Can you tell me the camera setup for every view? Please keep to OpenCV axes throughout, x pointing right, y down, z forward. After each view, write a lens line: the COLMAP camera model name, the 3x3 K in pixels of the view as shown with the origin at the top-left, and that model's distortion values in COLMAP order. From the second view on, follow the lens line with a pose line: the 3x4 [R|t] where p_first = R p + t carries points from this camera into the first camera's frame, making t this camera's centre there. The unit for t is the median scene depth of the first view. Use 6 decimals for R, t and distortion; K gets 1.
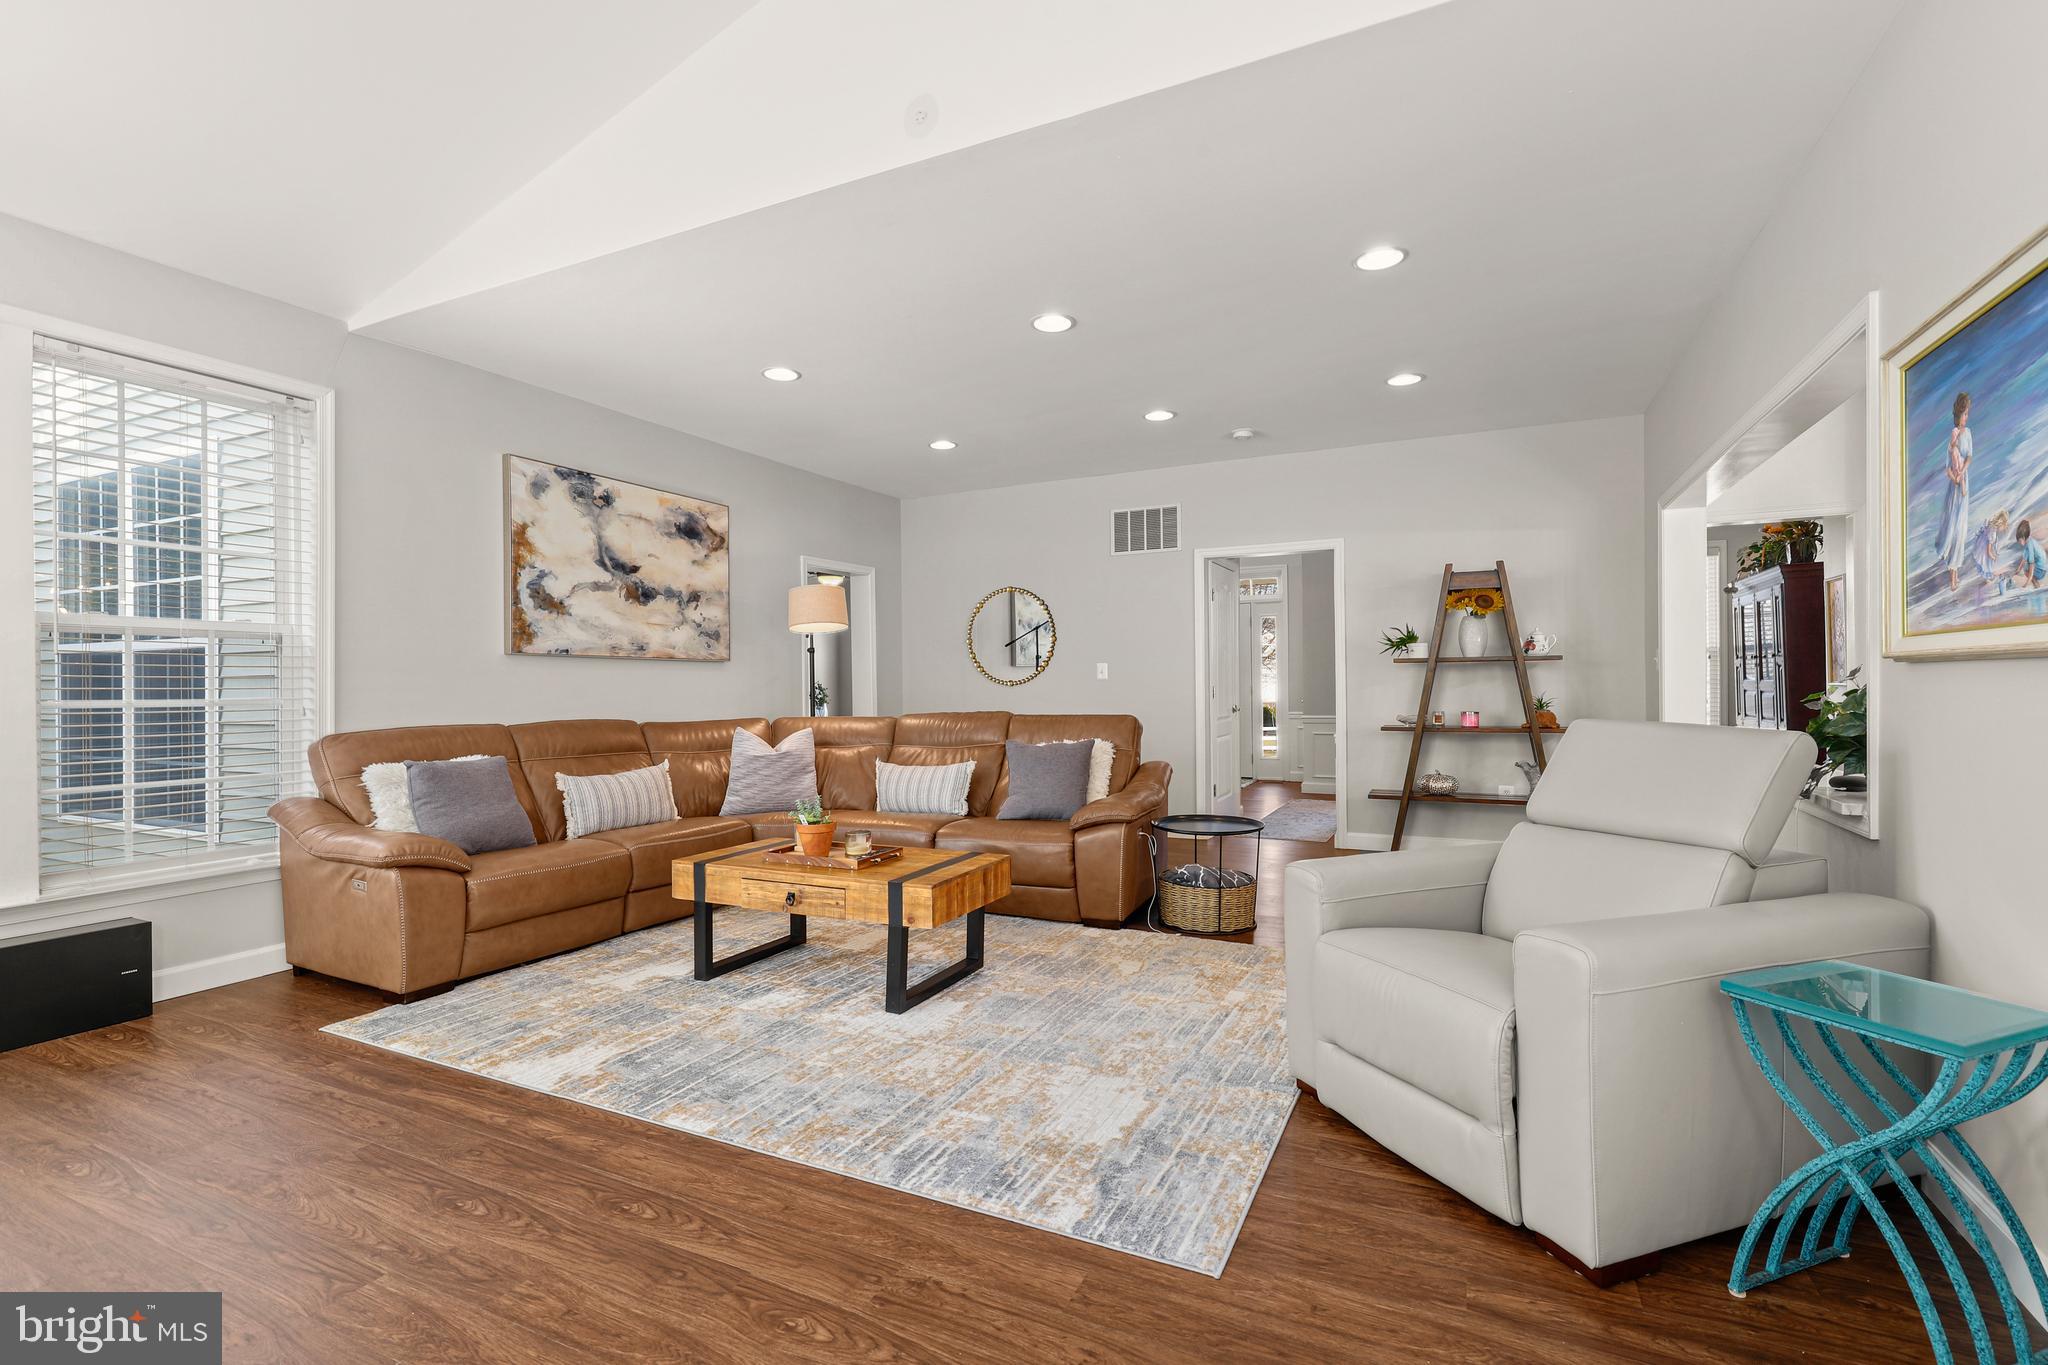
lens RADIAL K [[928.7, 0, 1026.5], [0, 928.7, 712.9], [0, 0, 1]] dist [-0.000068, -0.000413]
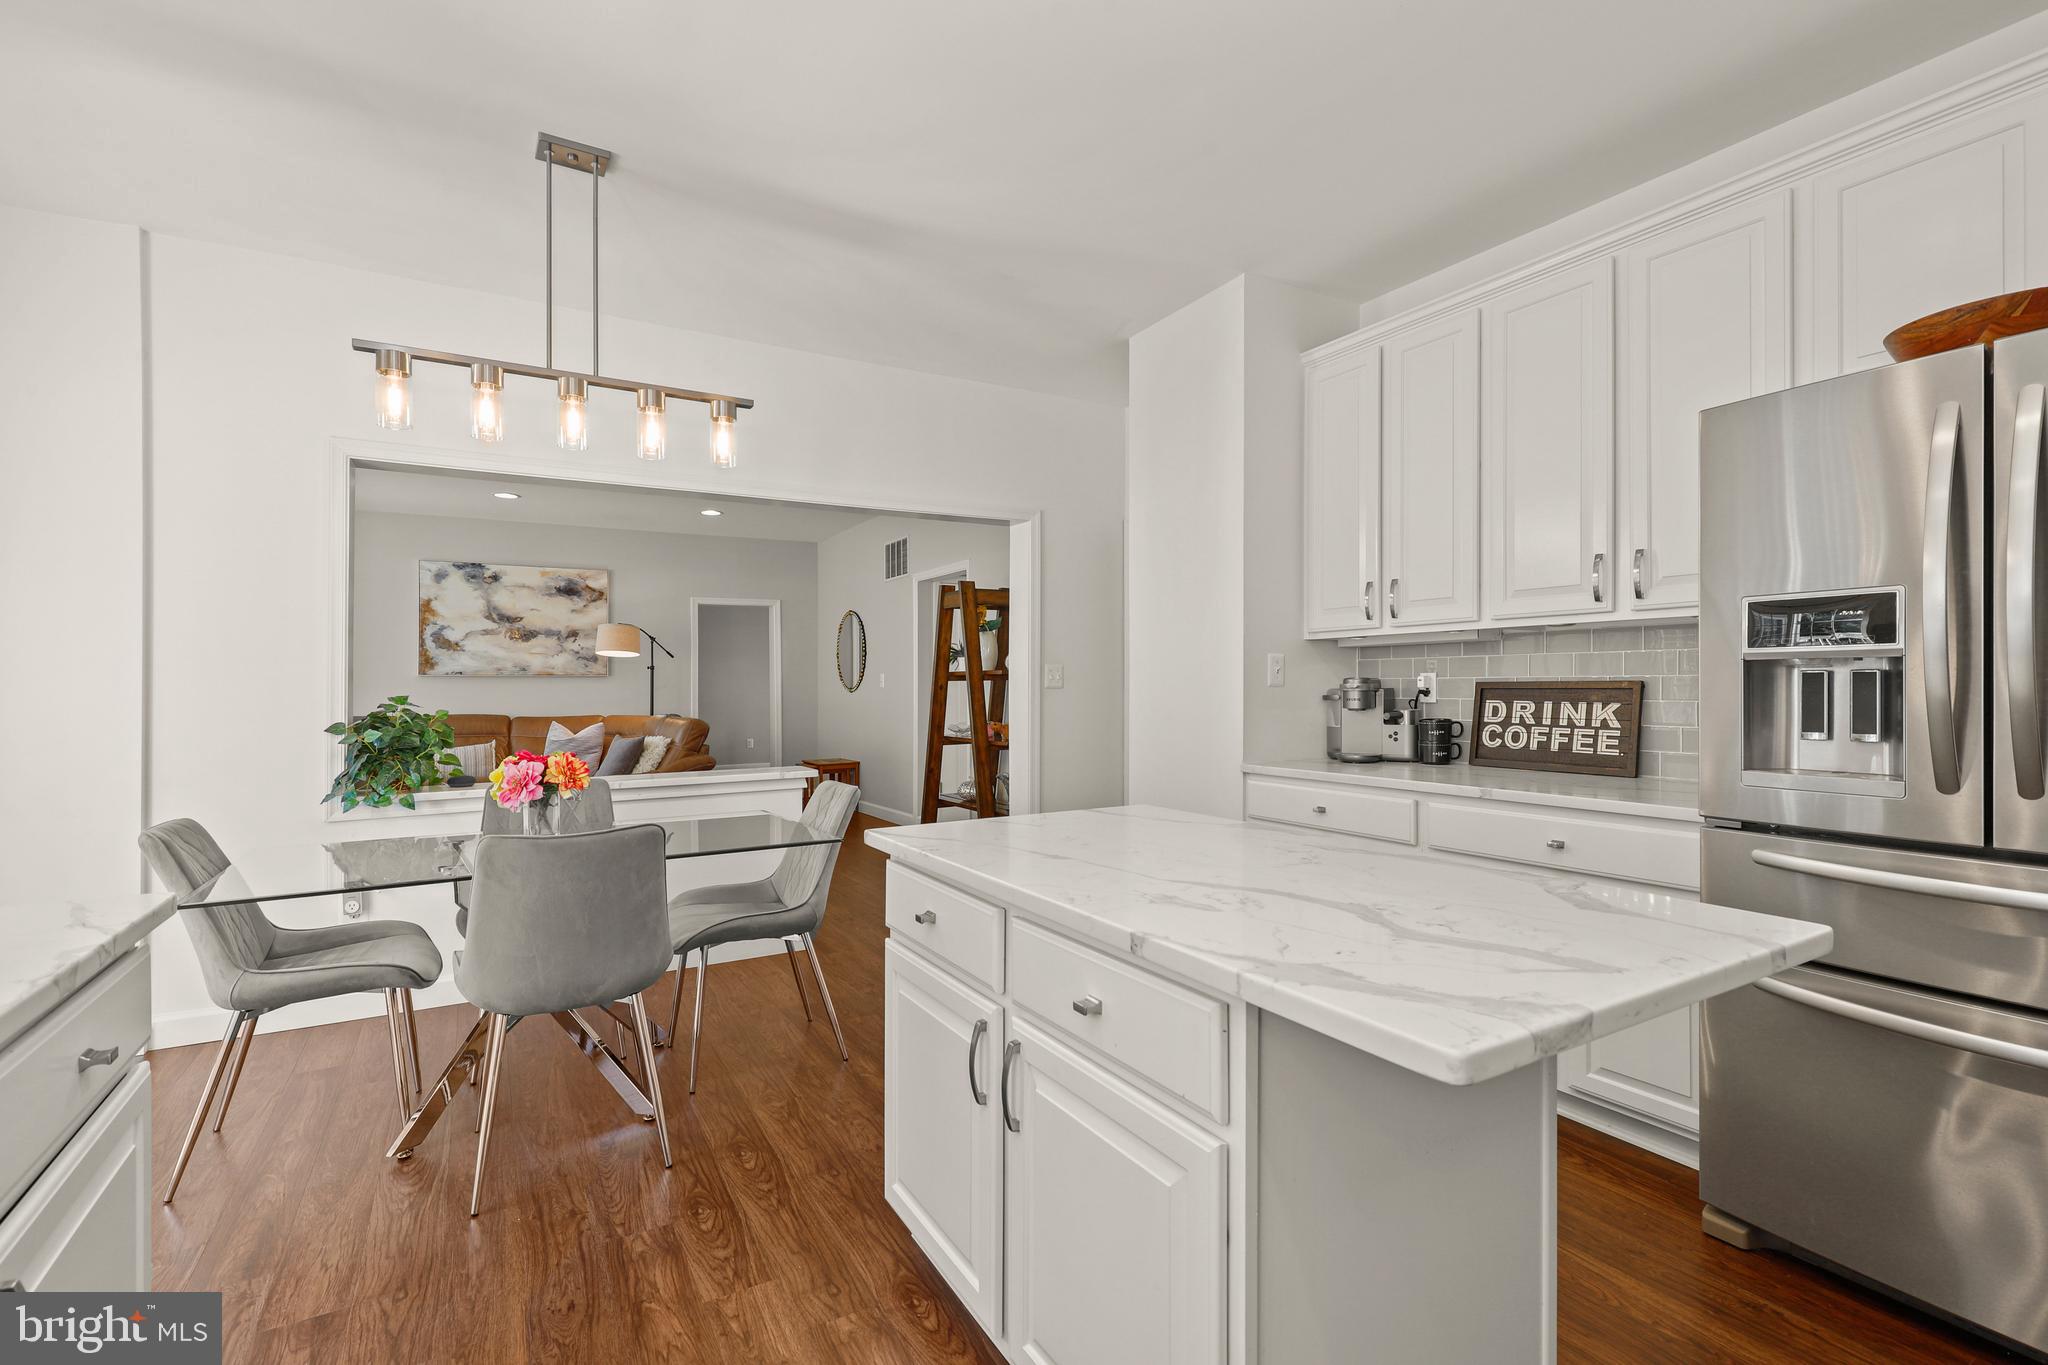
lens RADIAL K [[928.7, 0, 1023.1], [0, 928.7, 677.3], [0, 0, 1]] dist [-0.000068, -0.000413]
pose [[0.823266, -0.002691, -0.567650, 1.226065], [-0.016251, 0.999467, -0.028307, -0.027153], [0.567424, 0.032529, 0.822783, 0.203055]]
